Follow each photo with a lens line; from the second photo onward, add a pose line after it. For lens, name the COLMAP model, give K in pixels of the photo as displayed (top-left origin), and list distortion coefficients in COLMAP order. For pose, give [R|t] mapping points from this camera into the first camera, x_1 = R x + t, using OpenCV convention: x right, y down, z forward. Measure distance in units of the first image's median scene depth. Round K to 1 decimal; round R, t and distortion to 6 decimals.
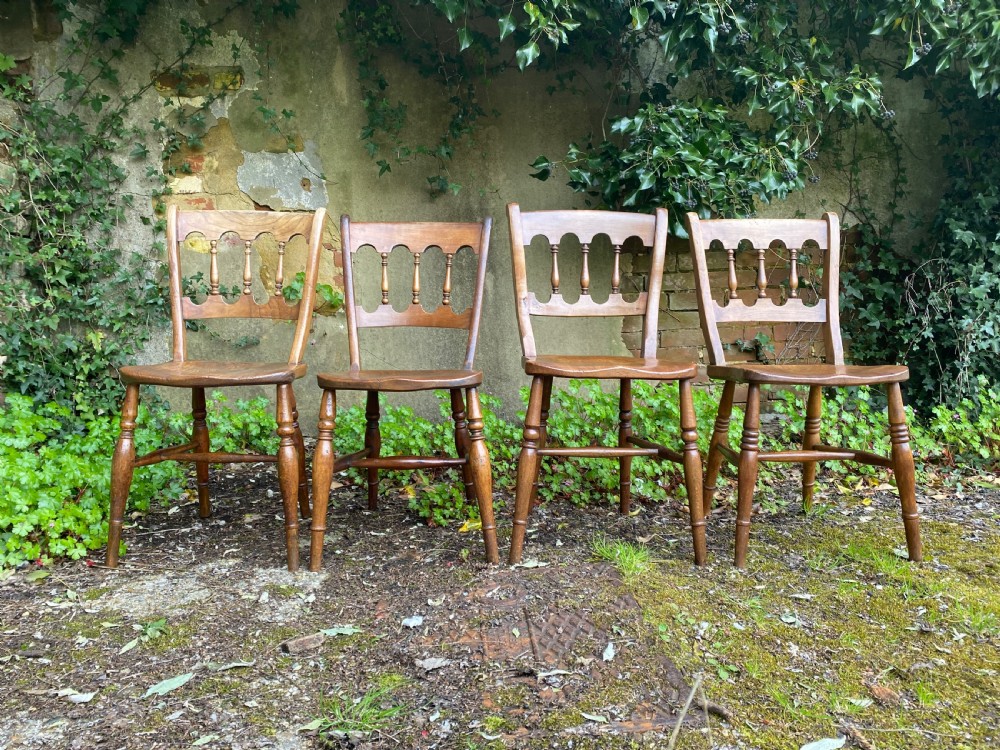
lens RADIAL K [[770.0, 0, 497.6], [0, 770.0, 376.1], [0, 0, 1]] dist [0.026419, -0.021981]
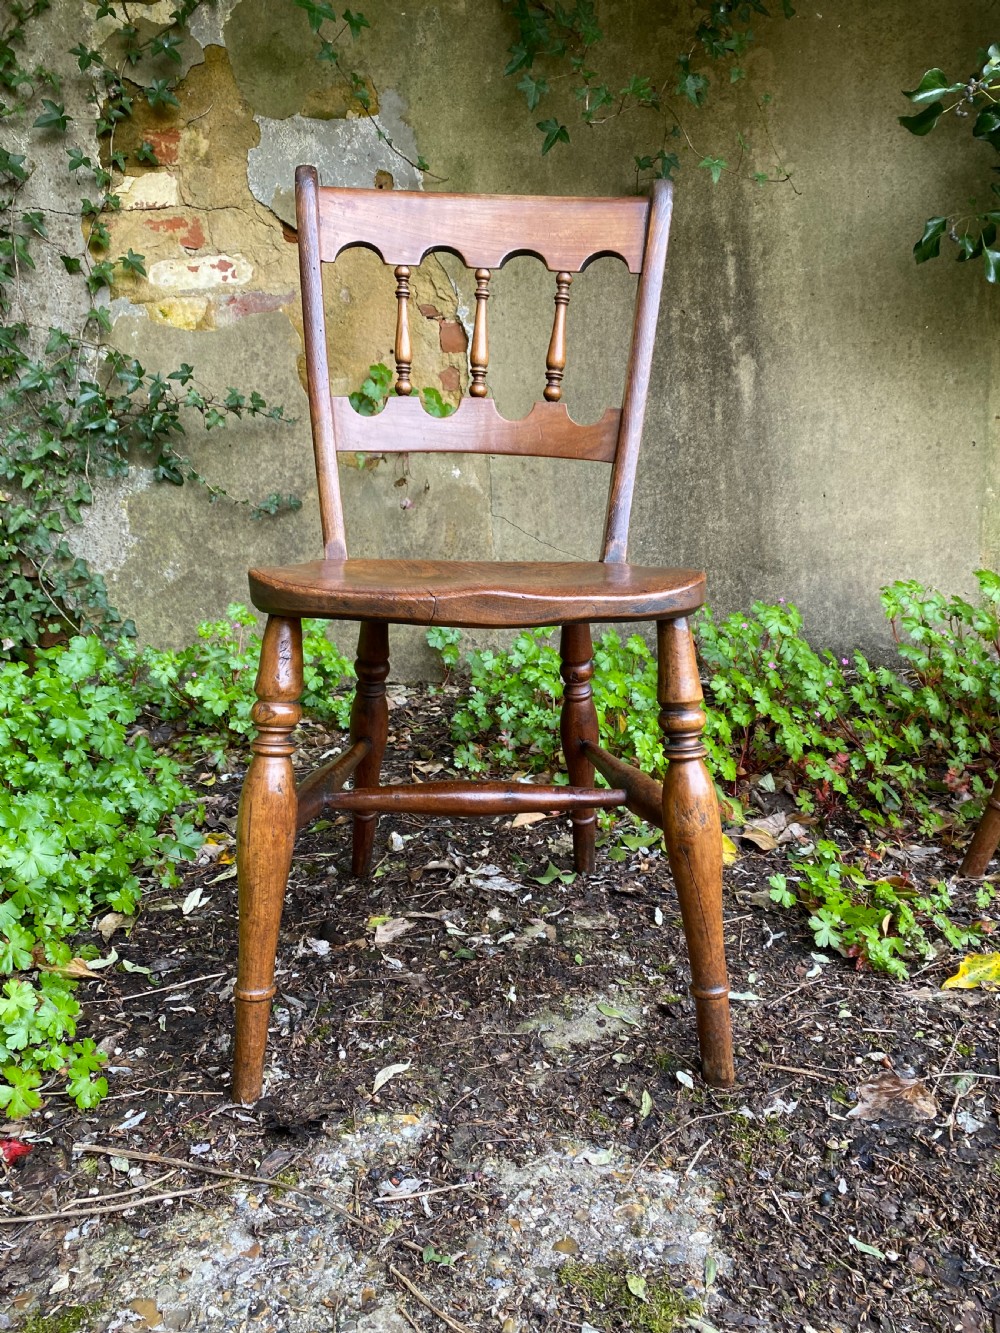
lens RADIAL K [[1026.4, 0, 498.5], [0, 1026.4, 649.2], [0, 0, 1]] dist [0.026419, -0.021981]
pose [[0.999547, -0.013275, -0.026999, -0.195177], [0.015795, 0.995316, 0.095374, -0.013548], [0.025606, -0.095758, 0.995075, 0.377396]]
